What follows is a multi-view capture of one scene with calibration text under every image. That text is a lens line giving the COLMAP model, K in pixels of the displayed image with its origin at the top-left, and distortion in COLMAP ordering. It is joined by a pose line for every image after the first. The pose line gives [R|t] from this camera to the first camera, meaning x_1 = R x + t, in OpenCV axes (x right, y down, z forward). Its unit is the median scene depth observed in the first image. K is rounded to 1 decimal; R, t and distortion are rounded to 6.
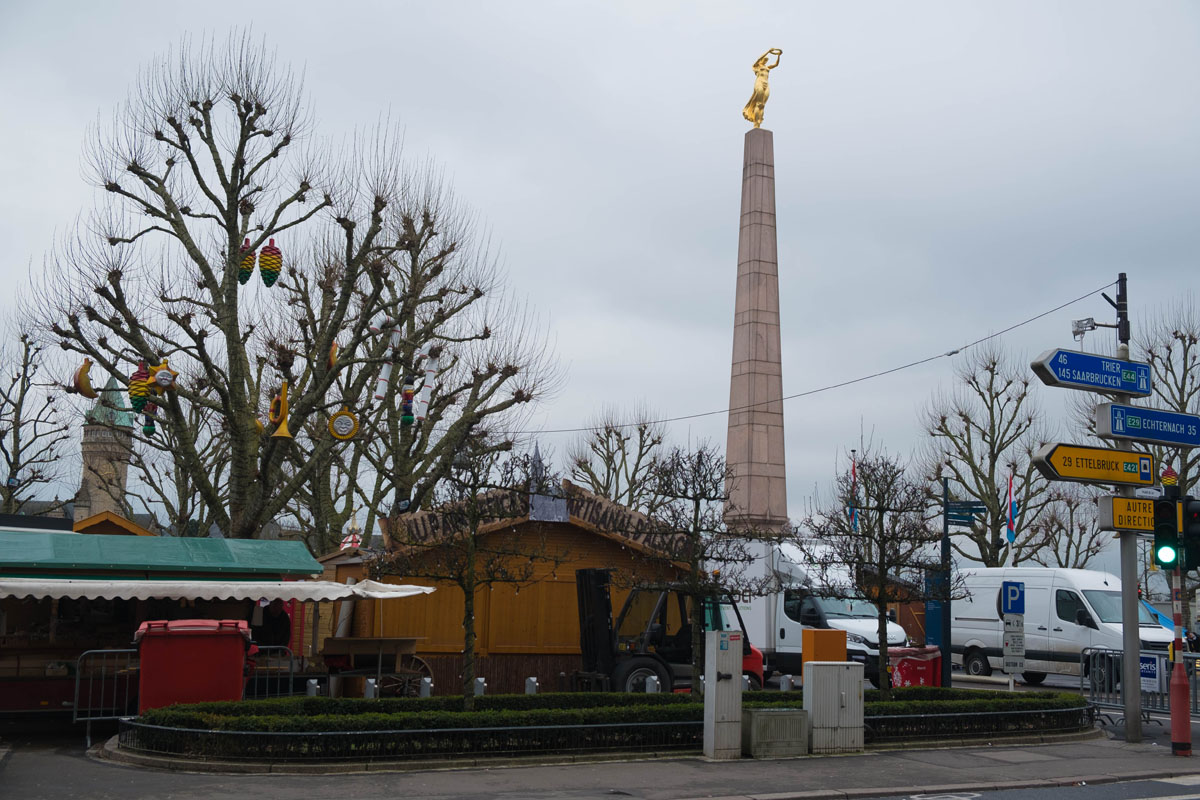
lens RADIAL K [[1347.0, 0, 600.0], [0, 1347.0, 400.0], [0, 0, 1]] dist [-0.295719, 0.001874]
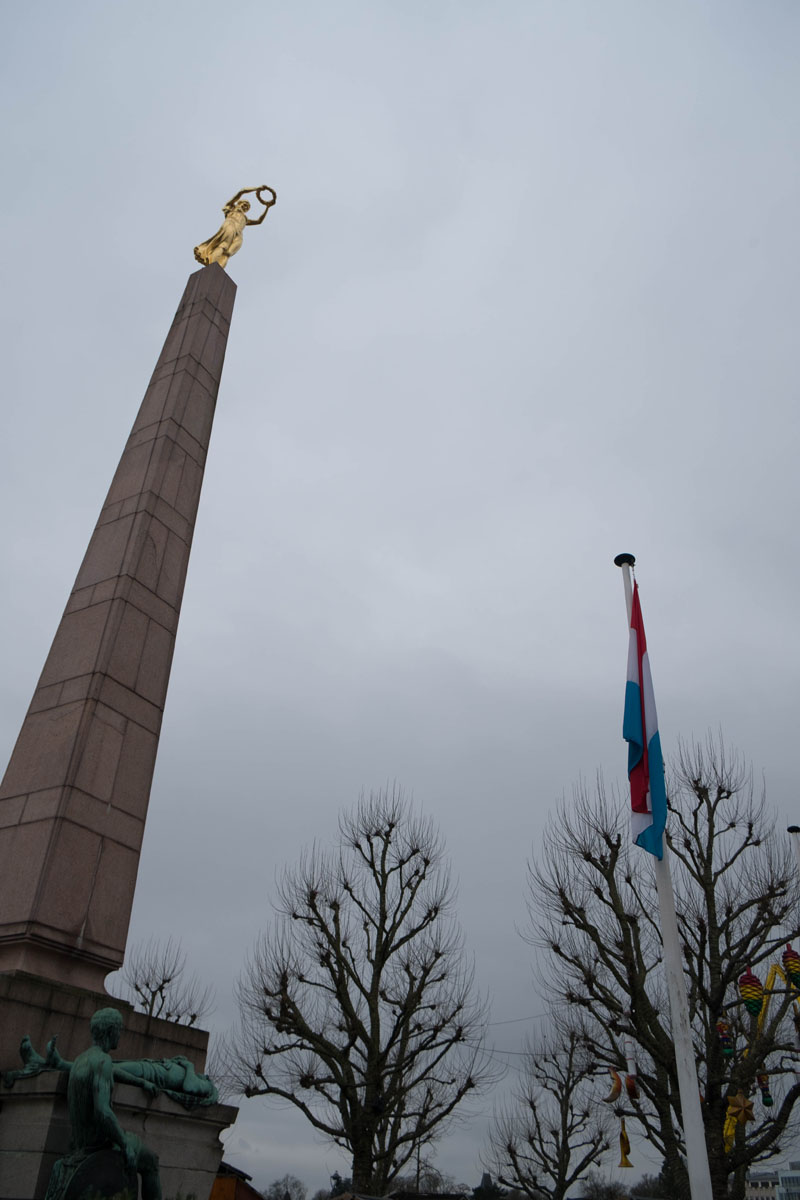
lens RADIAL K [[871.8, 0, 400.0], [0, 871.8, 600.0], [0, 0, 1]] dist [-0.008519, -0.002041]
pose [[0.846051, 0.305527, 0.436865, 0.062998], [-0.083239, 0.885137, -0.457826, 0.103750], [-0.526563, 0.350980, 0.774302, 0.703153]]
